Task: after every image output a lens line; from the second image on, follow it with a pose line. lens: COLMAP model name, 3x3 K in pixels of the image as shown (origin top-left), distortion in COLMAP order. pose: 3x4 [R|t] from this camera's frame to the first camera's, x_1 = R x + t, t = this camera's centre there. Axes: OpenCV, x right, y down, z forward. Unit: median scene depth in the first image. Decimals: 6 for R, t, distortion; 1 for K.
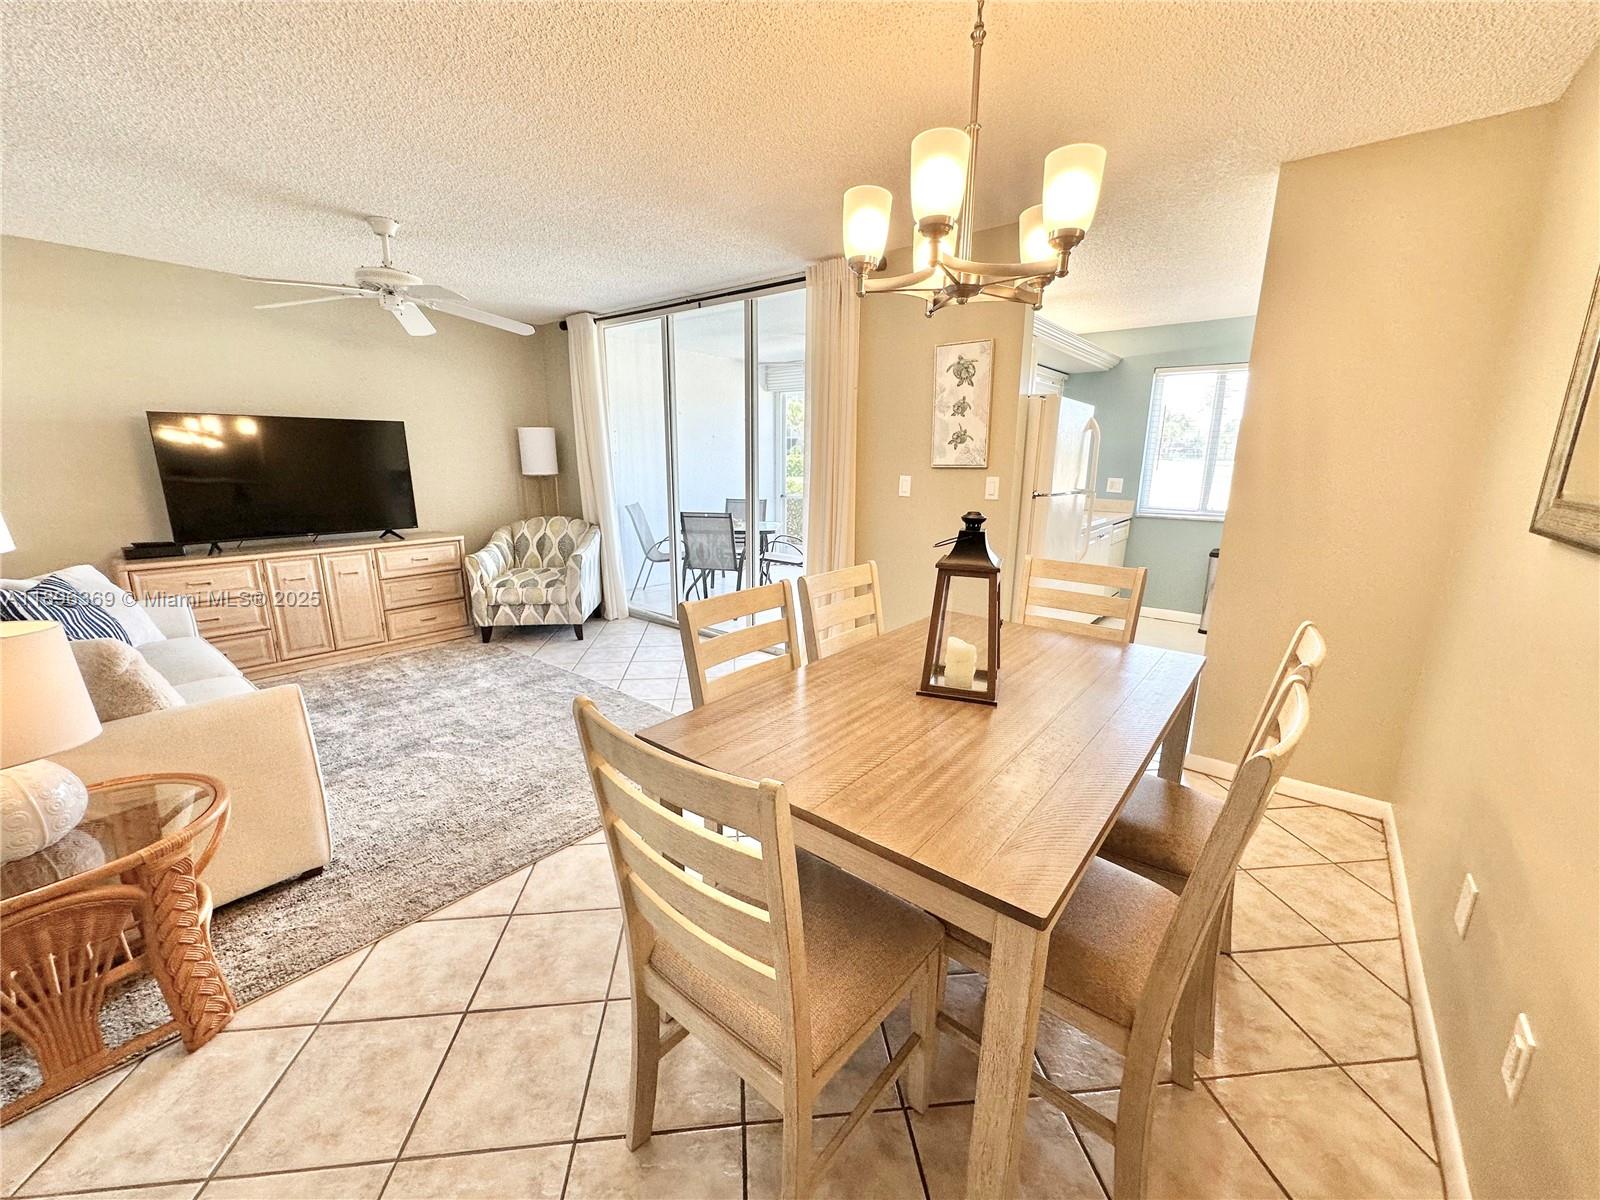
lens RADIAL K [[639.5, 0, 800.0], [0, 639.5, 600.0], [0, 0, 1]] dist [-0.000842, 0.000348]
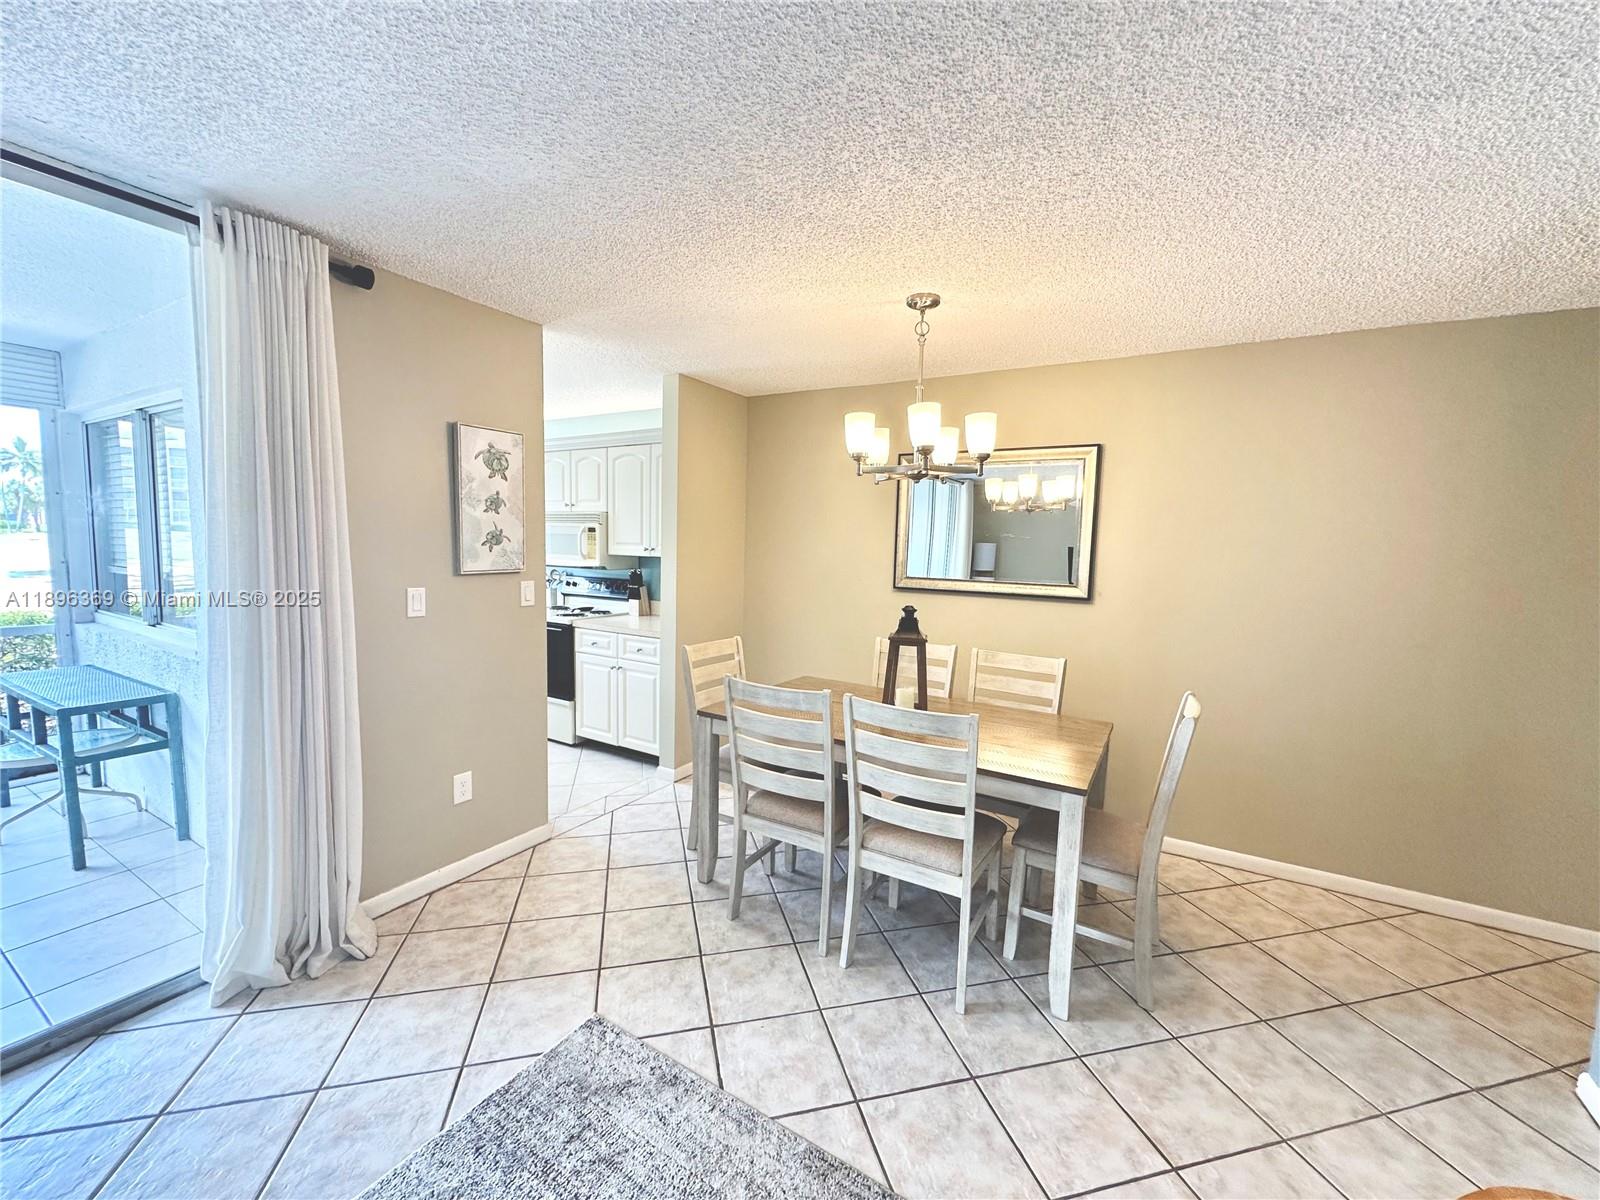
lens RADIAL K [[639.5, 0, 800.0], [0, 639.5, 600.0], [0, 0, 1]] dist [-0.000842, 0.000348]
pose [[-0.131632, -0.108285, 0.985367, -0.578689], [0.192862, 0.972224, 0.132605, -0.189721], [-0.972357, 0.207495, -0.107091, 0.651722]]
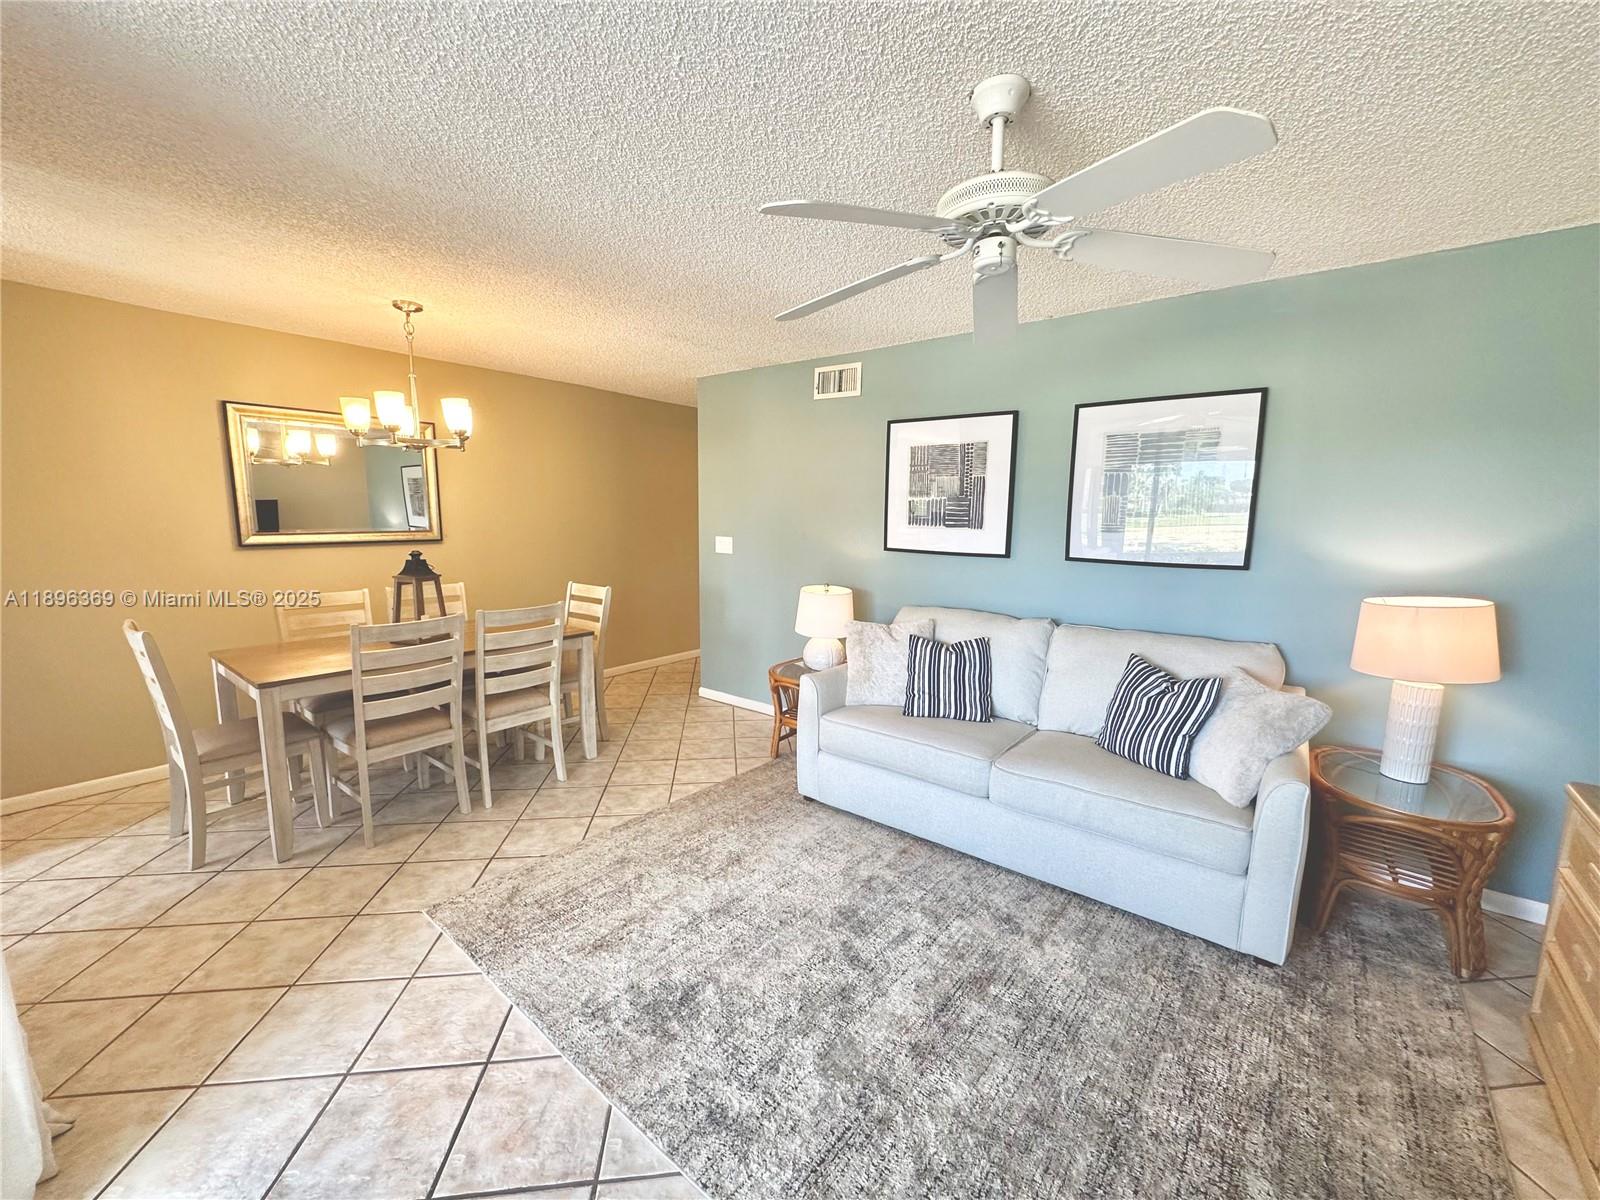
lens RADIAL K [[640.3, 0, 812.0], [0, 640.3, 594.8], [0, 0, 1]] dist [0.002889, -0.007845]
pose [[-0.999632, -0.023531, -0.013487, -0.426834], [-0.026753, 0.937159, 0.347875, -0.335721], [0.004453, 0.348108, -0.937444, 1.335093]]
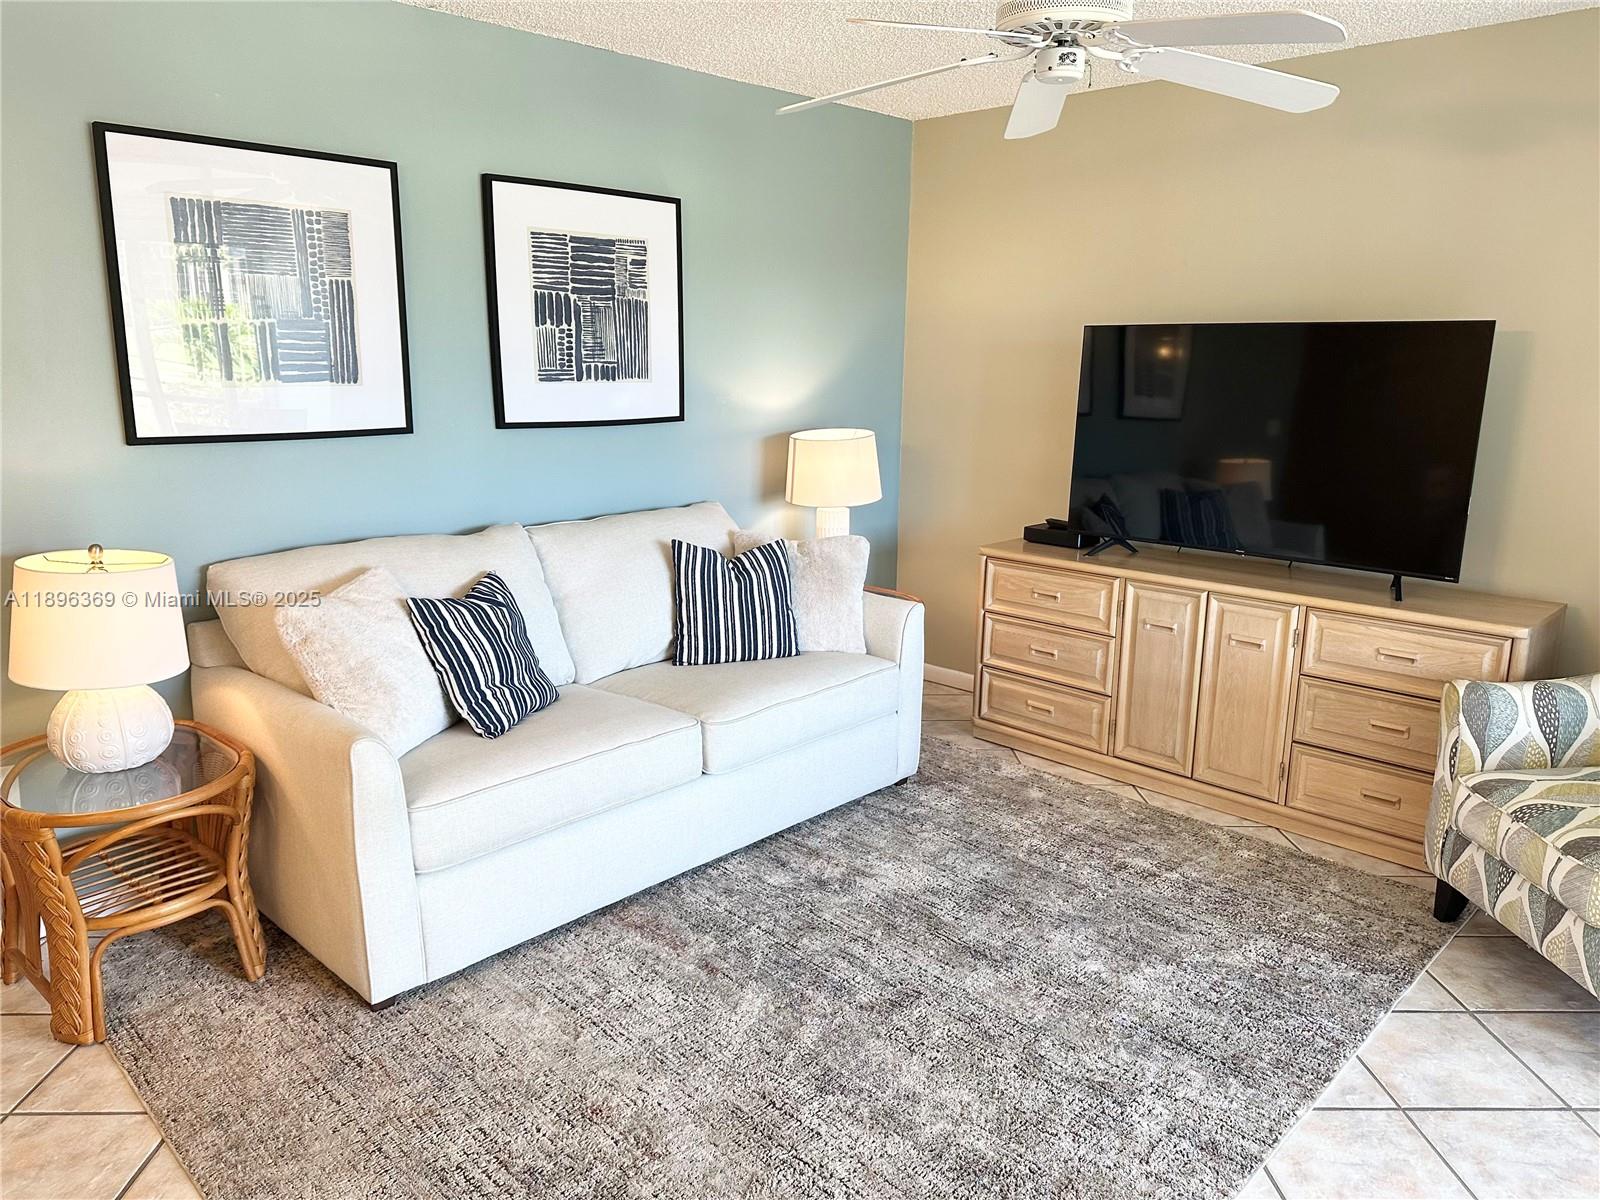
lens RADIAL K [[1114.4, 0, 793.7], [0, 1114.4, 571.5], [0, 0, 1]] dist [0.115467, -0.148996]
pose [[-0.097696, 0.180846, -0.978647, 0.182645], [-0.229408, 0.952777, 0.198966, -0.213868], [0.968415, 0.243947, -0.051595, 0.809545]]
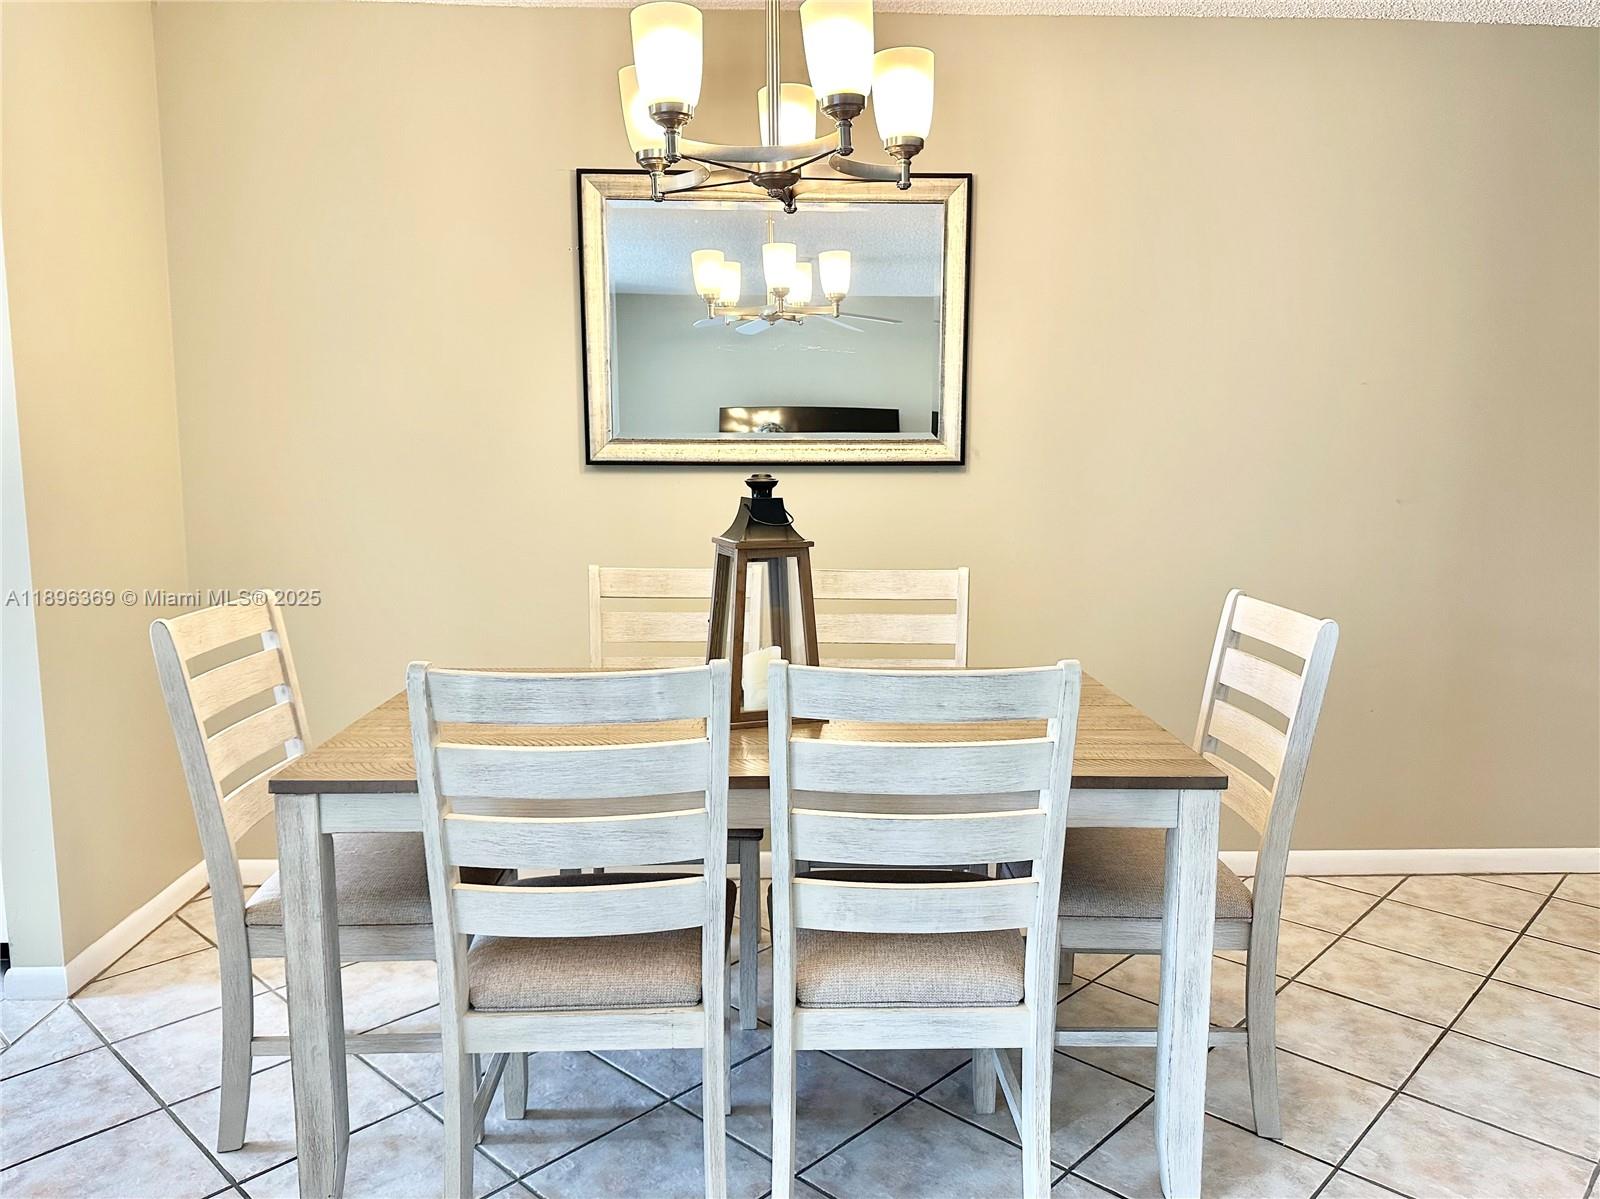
lens RADIAL K [[1139.1, 0, 809.2], [0, 1139.1, 594.2], [0, 0, 1]] dist [0.116112, -0.170397]
pose [[-0.642857, -0.118879, 0.756705, -0.357329], [0.159451, 0.945474, 0.283996, -0.169514], [-0.749207, 0.303226, -0.588849, 0.812157]]
